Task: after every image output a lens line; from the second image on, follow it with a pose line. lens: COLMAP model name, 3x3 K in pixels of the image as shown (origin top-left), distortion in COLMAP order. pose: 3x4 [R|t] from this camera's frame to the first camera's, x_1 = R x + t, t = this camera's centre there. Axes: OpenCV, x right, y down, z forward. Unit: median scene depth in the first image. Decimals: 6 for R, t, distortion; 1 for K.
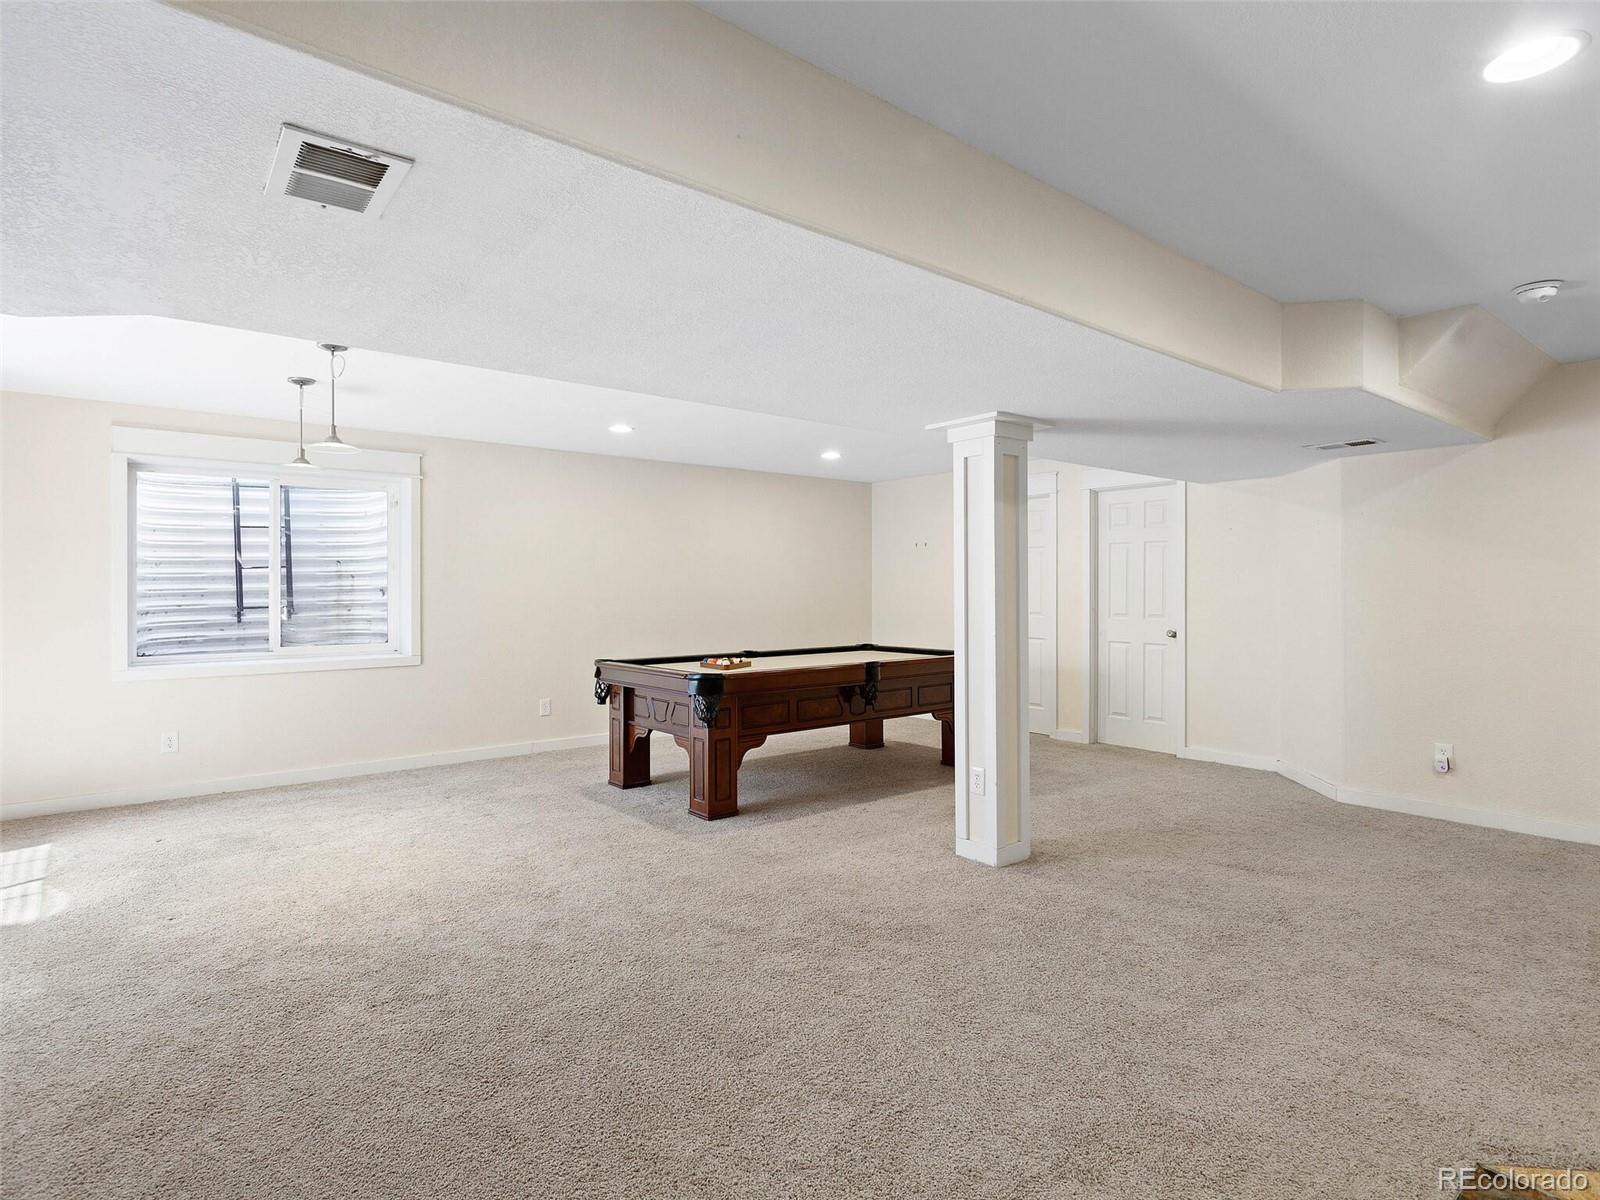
lens RADIAL K [[851.1, 0, 804.3], [0, 851.1, 593.2], [0, 0, 1]] dist [0.001565, 0.001423]
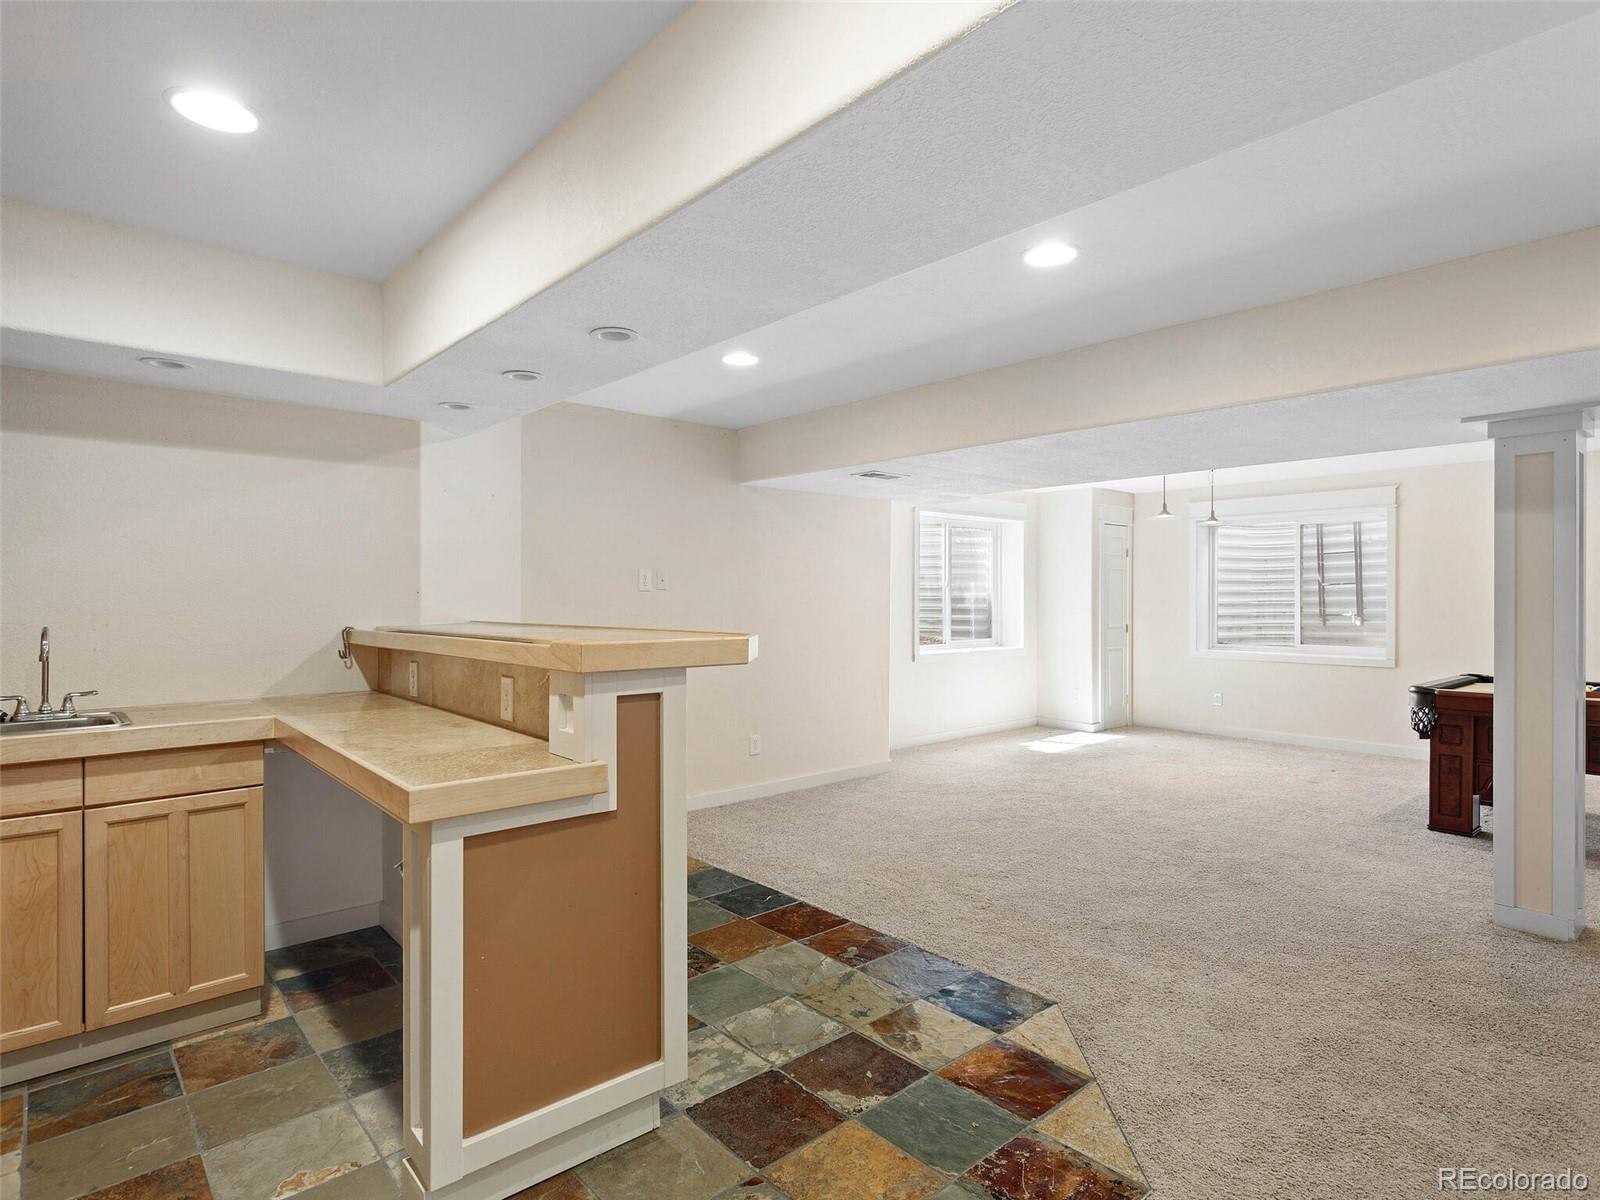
lens RADIAL K [[851.1, 0, 804.3], [0, 851.1, 593.2], [0, 0, 1]] dist [0.001565, 0.001423]
pose [[0.028929, -0.002671, -0.999578, 0.872899], [-0.003977, 0.999988, -0.002787, -0.013244], [0.999574, 0.004056, 0.028918, 0.205553]]
